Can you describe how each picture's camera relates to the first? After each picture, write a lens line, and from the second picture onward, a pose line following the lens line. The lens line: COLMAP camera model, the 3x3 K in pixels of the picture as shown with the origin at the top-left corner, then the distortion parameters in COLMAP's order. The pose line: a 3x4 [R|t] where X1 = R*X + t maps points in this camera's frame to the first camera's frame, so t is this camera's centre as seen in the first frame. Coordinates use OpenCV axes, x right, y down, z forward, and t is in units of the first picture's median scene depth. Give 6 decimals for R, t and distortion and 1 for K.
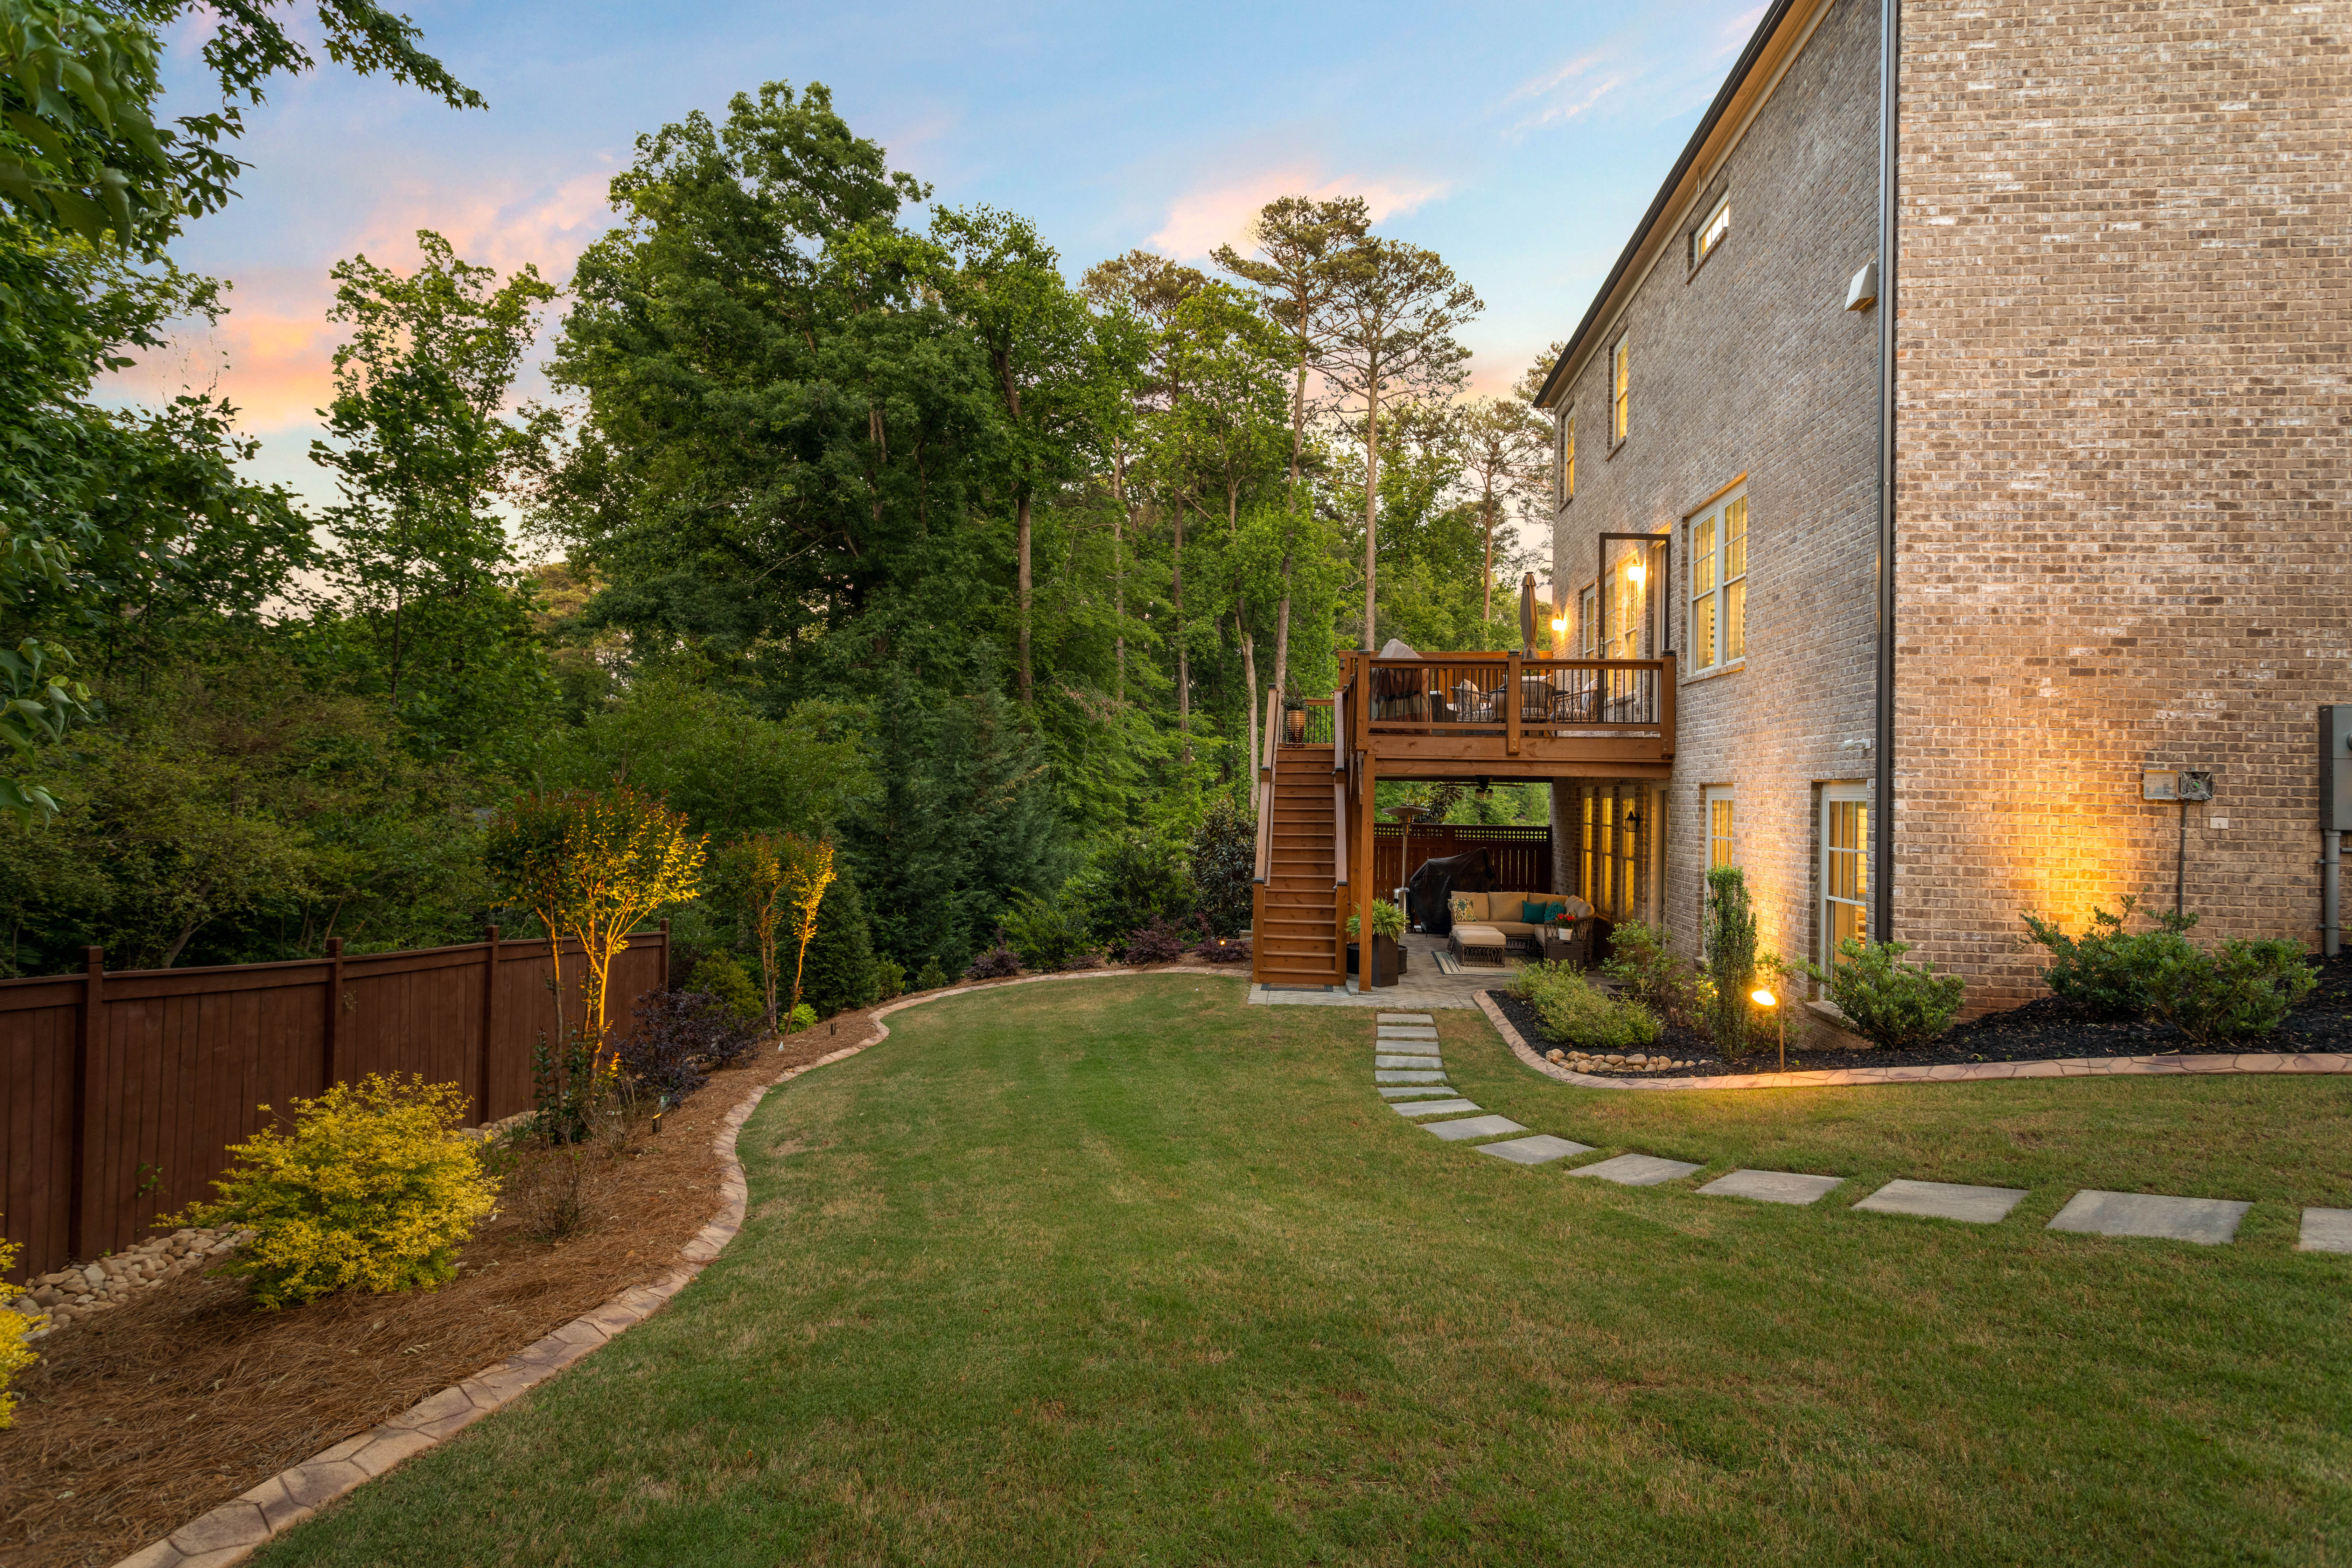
lens RADIAL K [[1254.2, 0, 1171.0], [0, 1254.2, 772.9], [0, 0, 1]] dist [-0.001452, 0.001732]
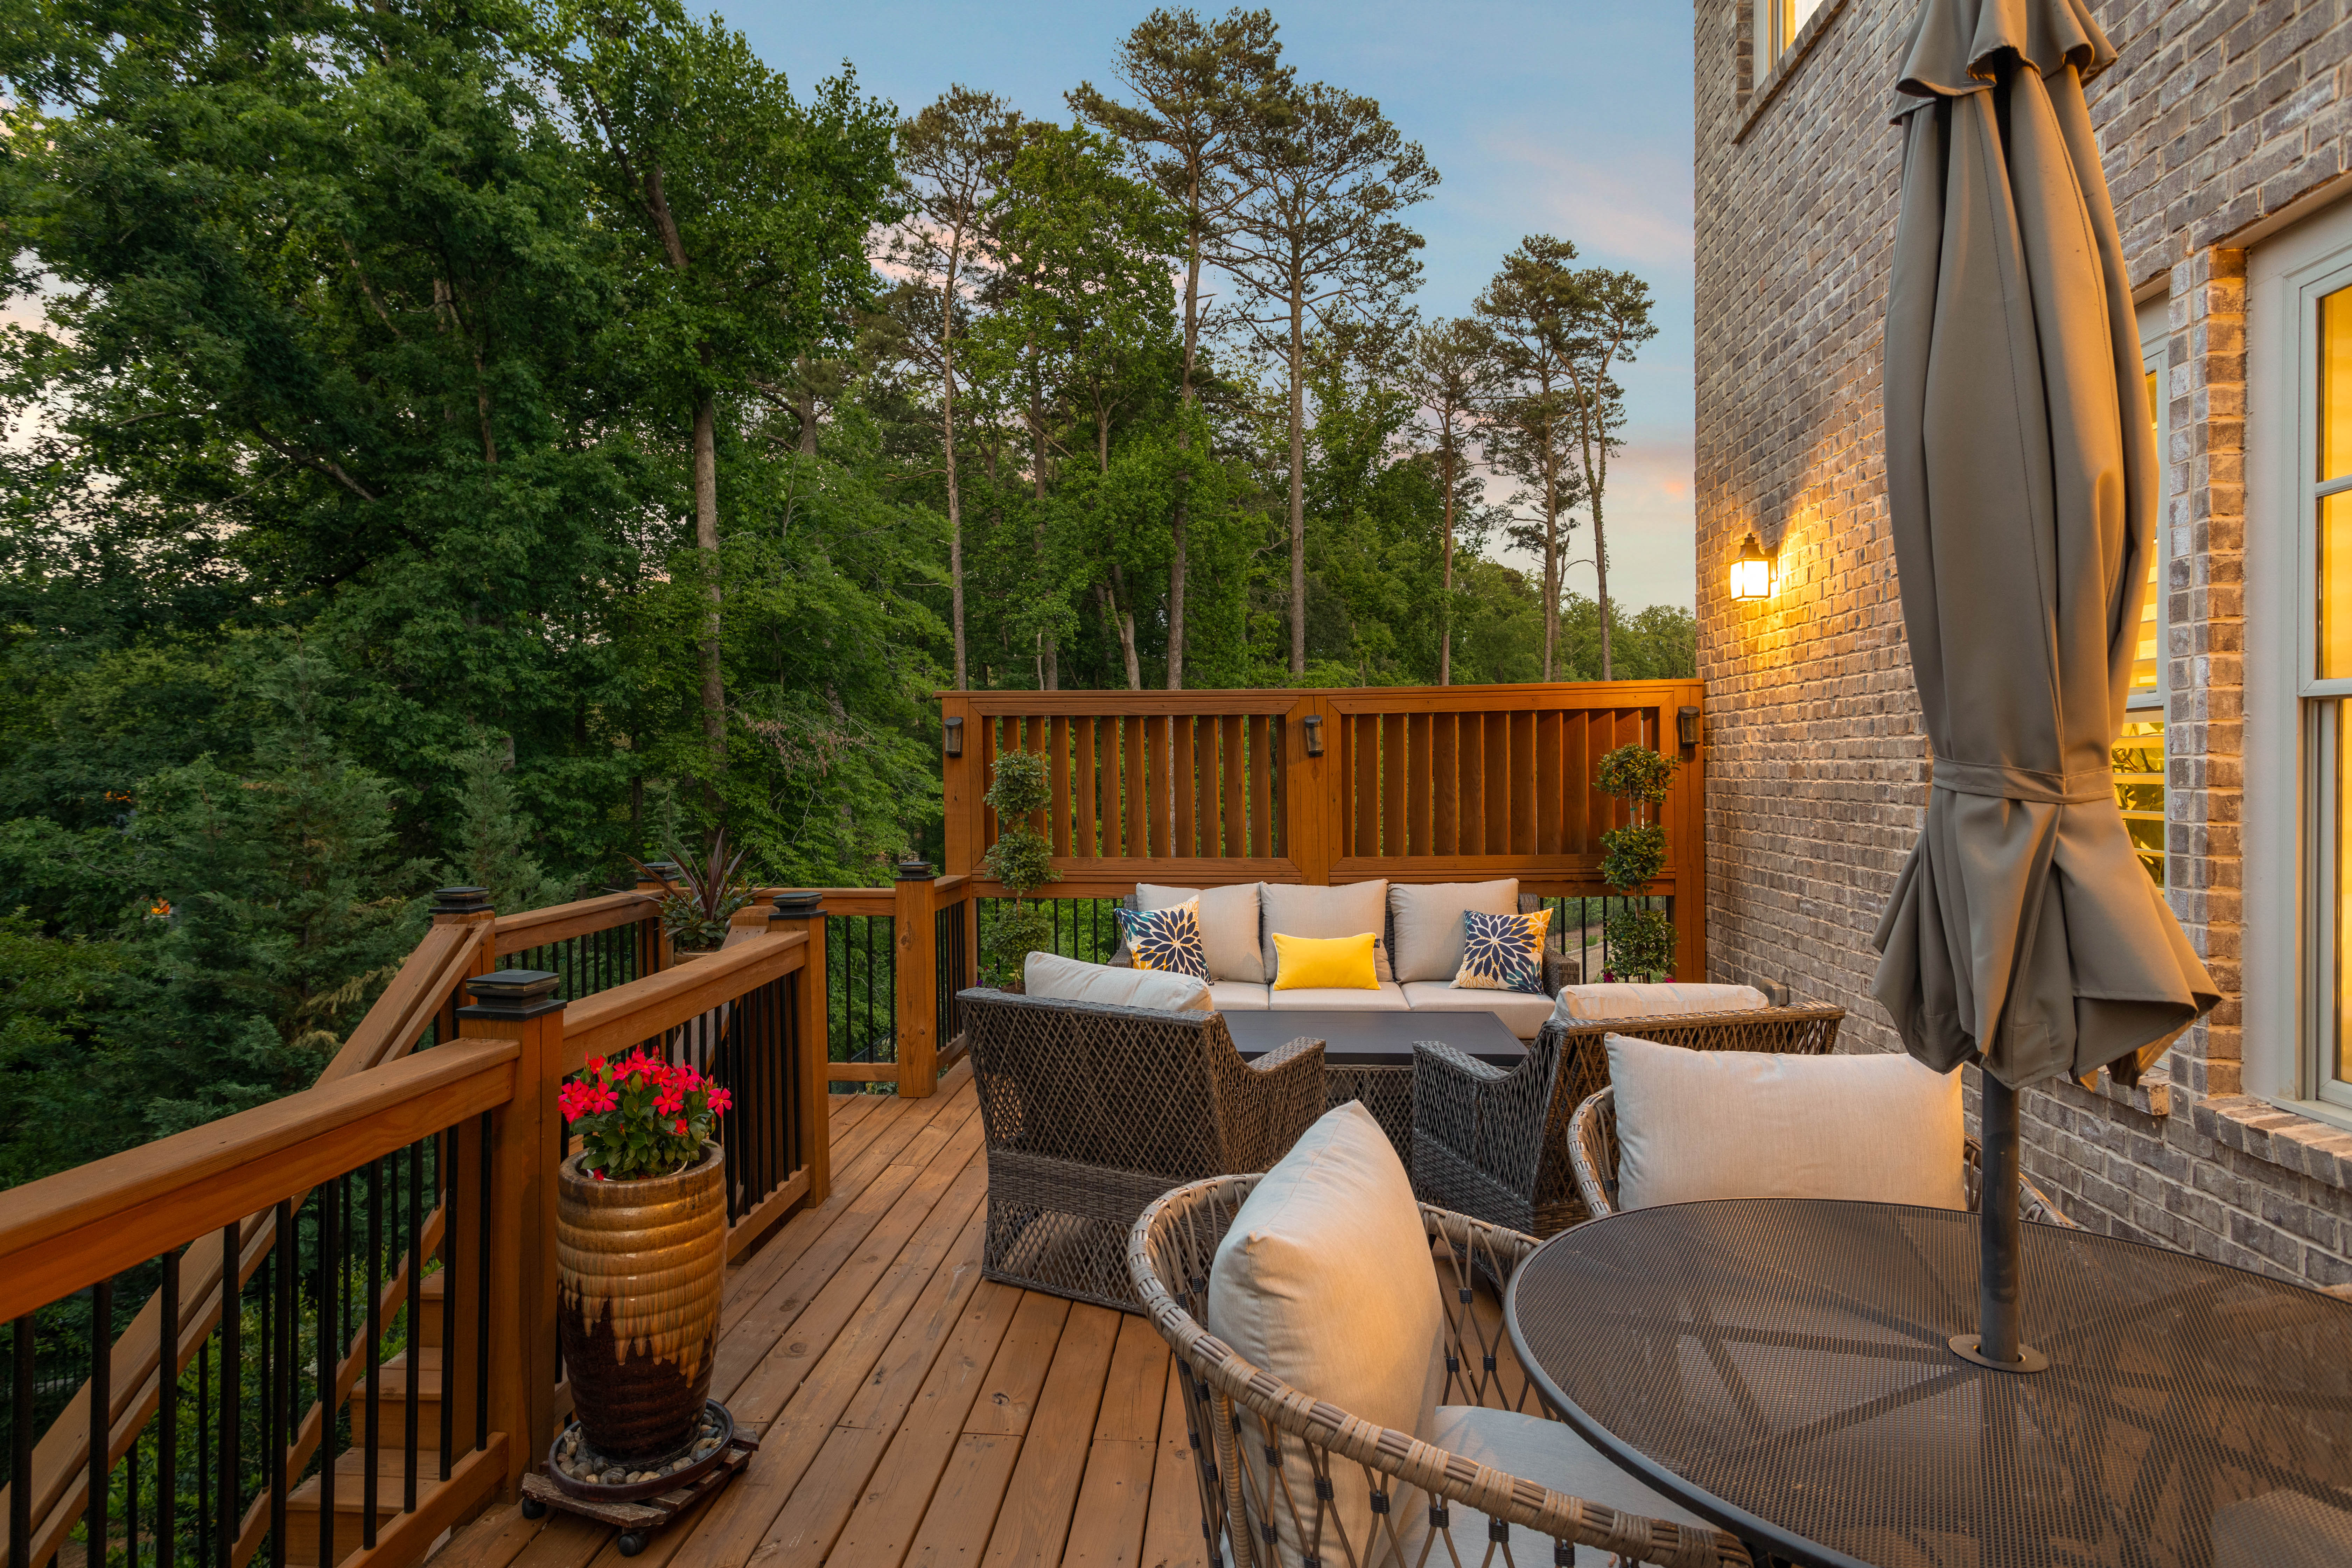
lens RADIAL K [[1265.2, 0, 1151.9], [0, 1265.2, 777.7], [0, 0, 1]] dist [-0.000653, 0.000001]
pose [[0.999619, -0.023219, 0.014923, 0.405104], [0.022903, 0.999516, 0.021045, -0.192607], [-0.015404, -0.020696, 0.999667, 1.642450]]
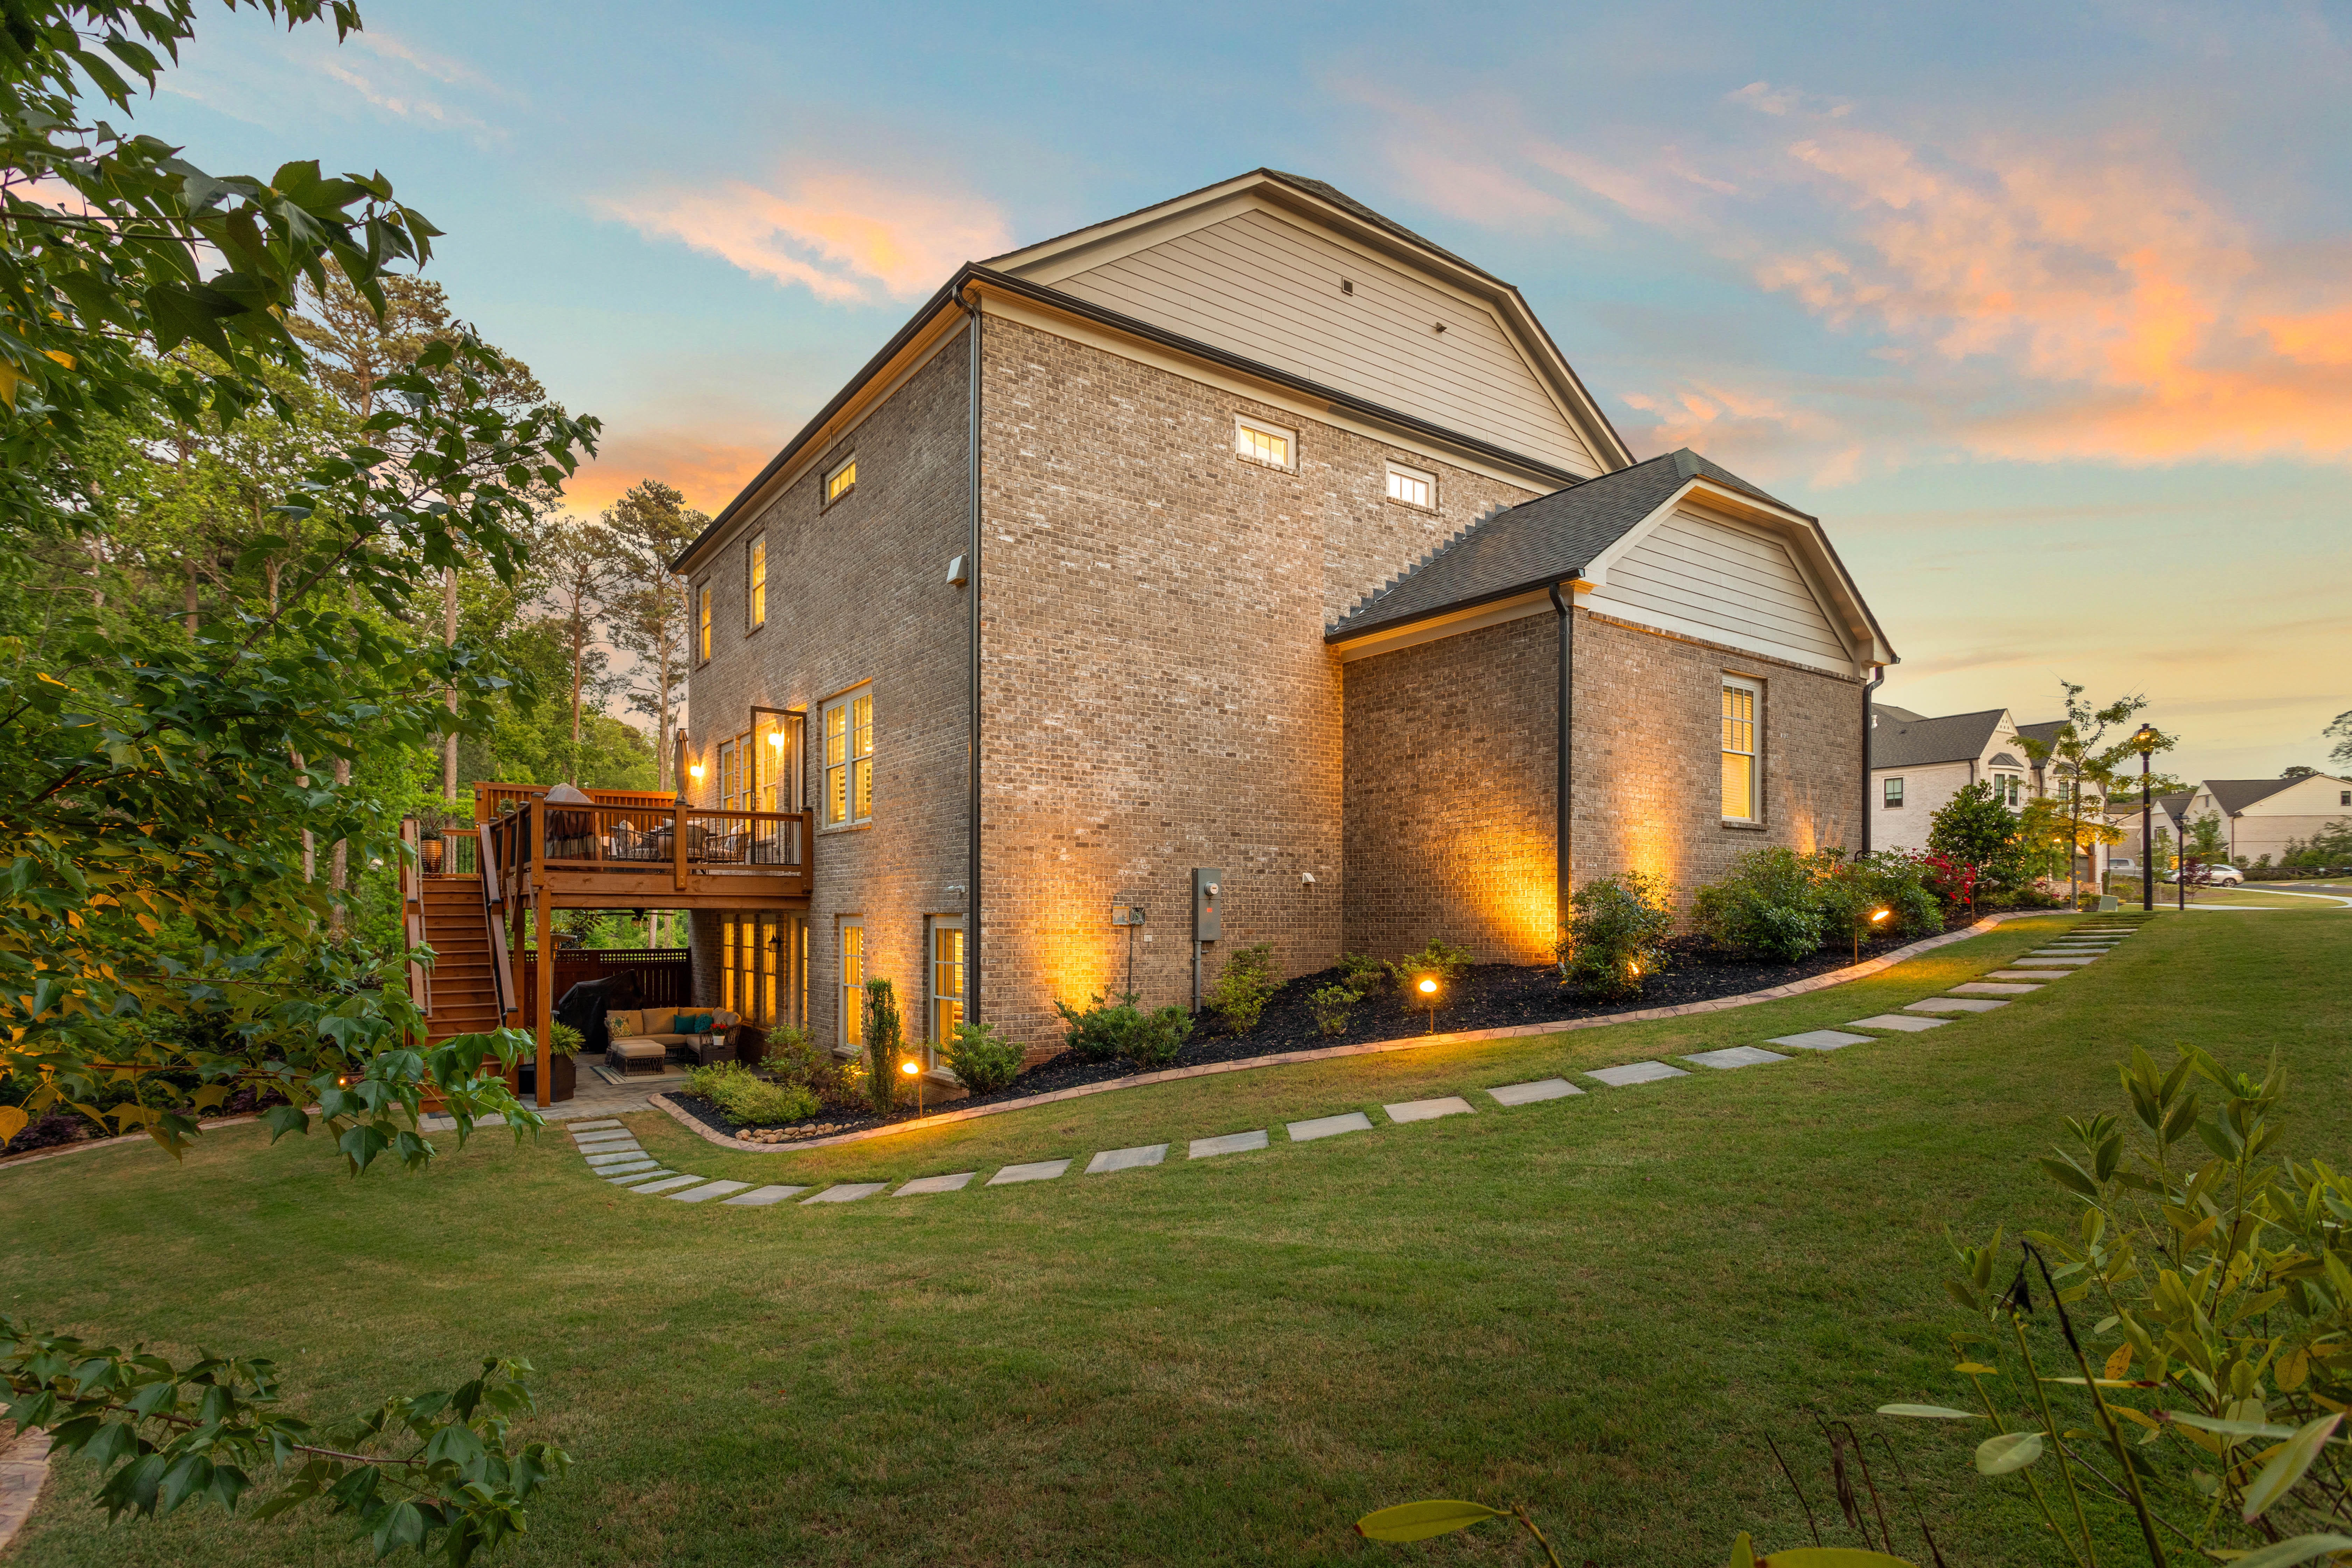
lens RADIAL K [[1179.7, 0, 1141.4], [0, 1179.7, 920.9], [0, 0, 1]] dist [-0.001191, 0.000525]
pose [[0.762434, -0.017257, 0.646836, -0.177415], [0.000252, 0.999652, 0.026373, -0.023177], [-0.647066, -0.019944, 0.762173, -0.181413]]
